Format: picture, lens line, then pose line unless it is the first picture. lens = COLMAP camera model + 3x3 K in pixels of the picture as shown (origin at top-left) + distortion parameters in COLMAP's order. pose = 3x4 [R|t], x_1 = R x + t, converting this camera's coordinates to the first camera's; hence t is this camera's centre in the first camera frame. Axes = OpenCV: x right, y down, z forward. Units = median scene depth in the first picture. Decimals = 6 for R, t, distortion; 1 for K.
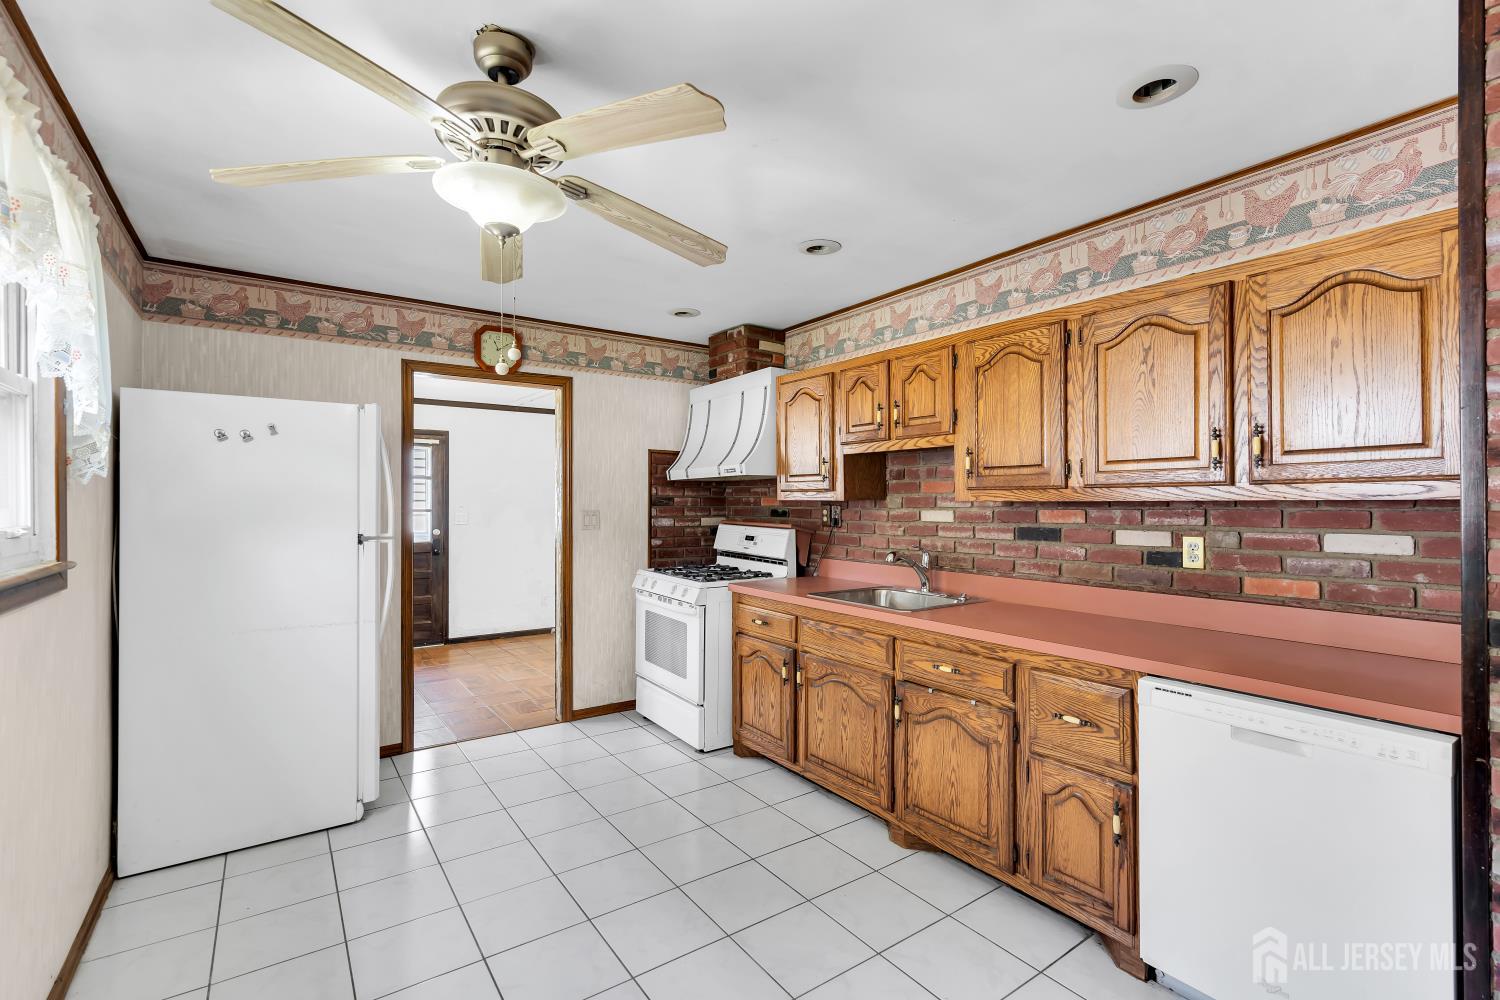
lens RADIAL K [[680.5, 0, 744.7], [0, 680.5, 500.3], [0, 0, 1]] dist [-0.003239, 0.002096]
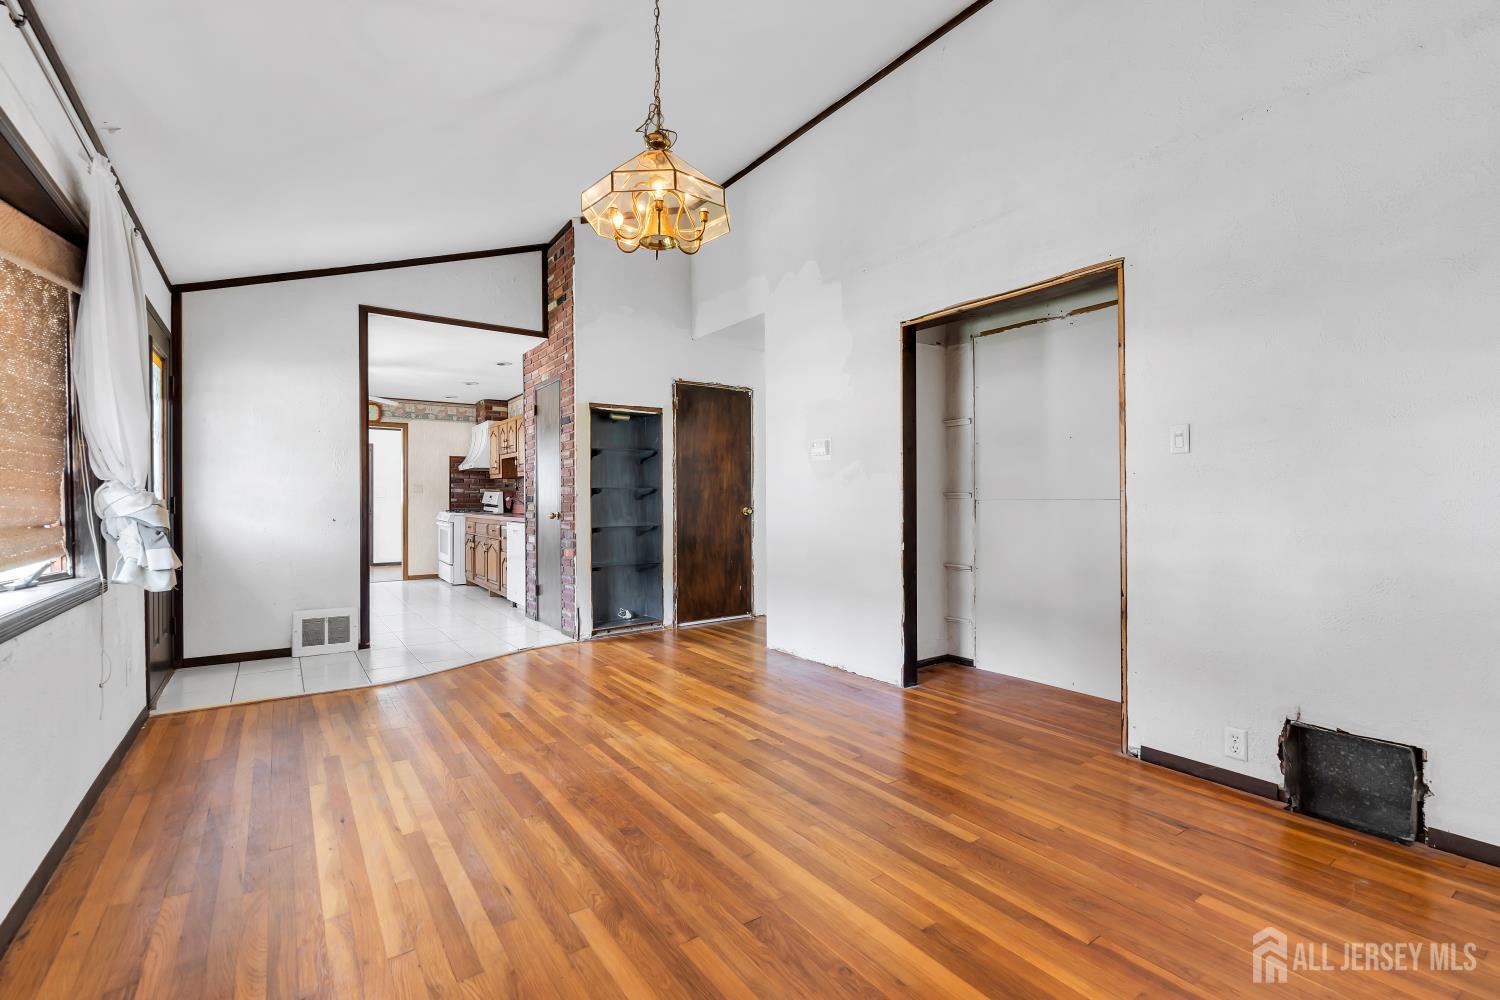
lens RADIAL K [[680.5, 0, 757.1], [0, 680.5, 495.6], [0, 0, 1]] dist [-0.003239, 0.002096]
pose [[0.999982, -0.003237, 0.004958, 1.142705], [0.003244, 0.999994, -0.001567, 0.078397], [-0.004953, 0.001583, 0.999986, -1.584447]]
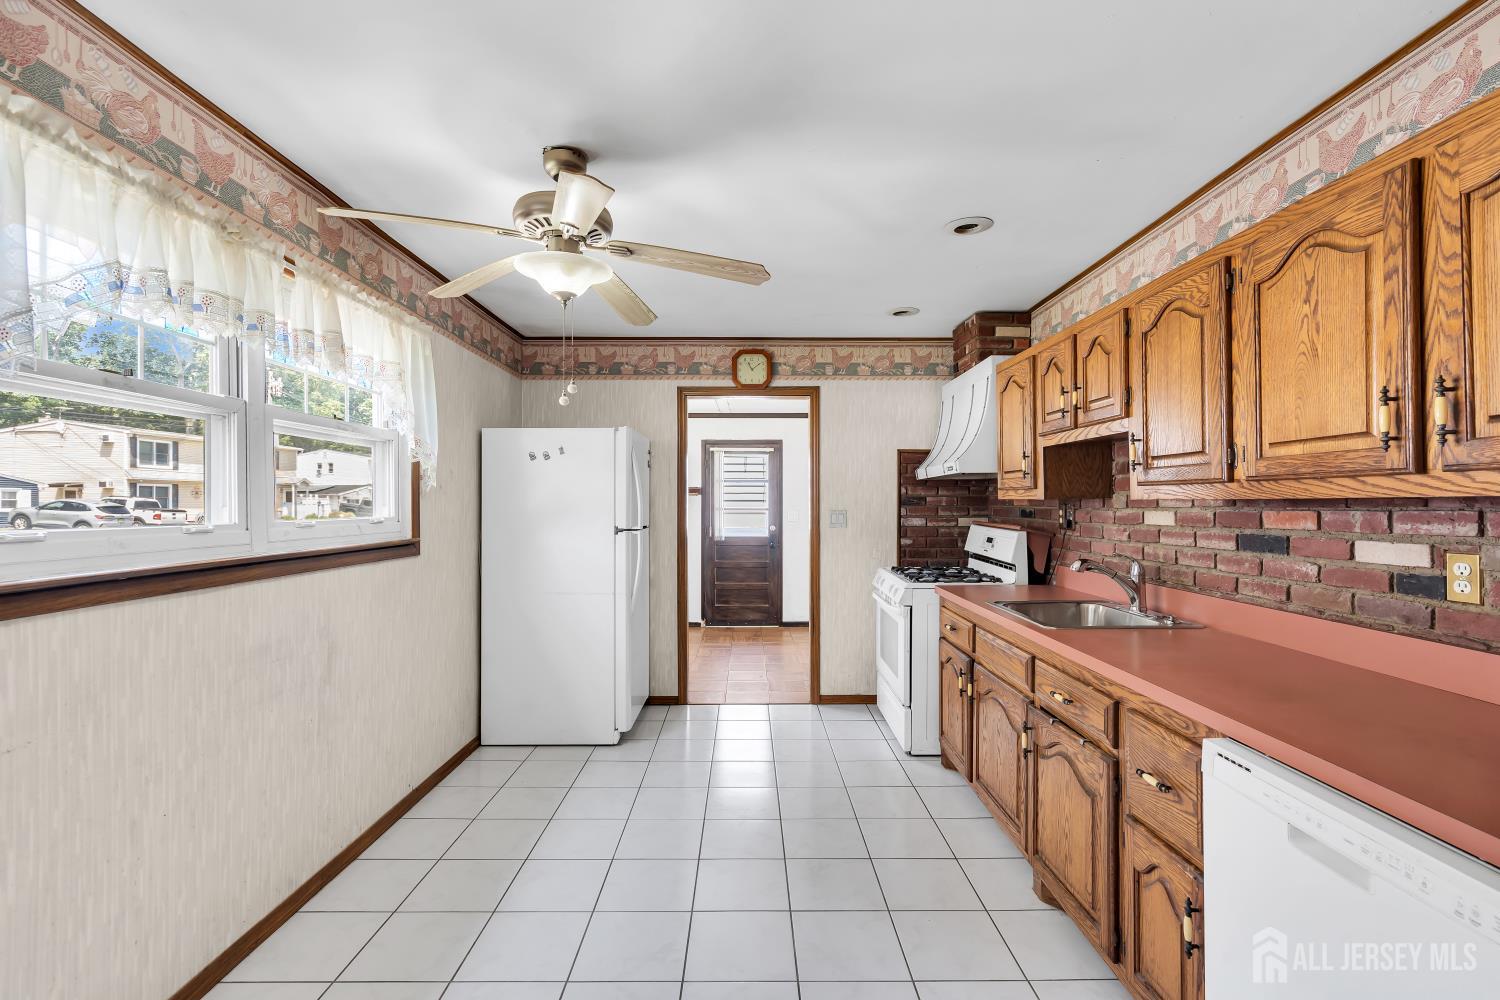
lens RADIAL K [[680.5, 0, 744.9], [0, 680.5, 498.1], [0, 0, 1]] dist [-0.003239, 0.002096]
pose [[0.816083, -0.004934, -0.577913, 0.366911], [0.003014, 0.999986, -0.004281, 0.001645], [0.577926, 0.001752, 0.816087, 0.064610]]
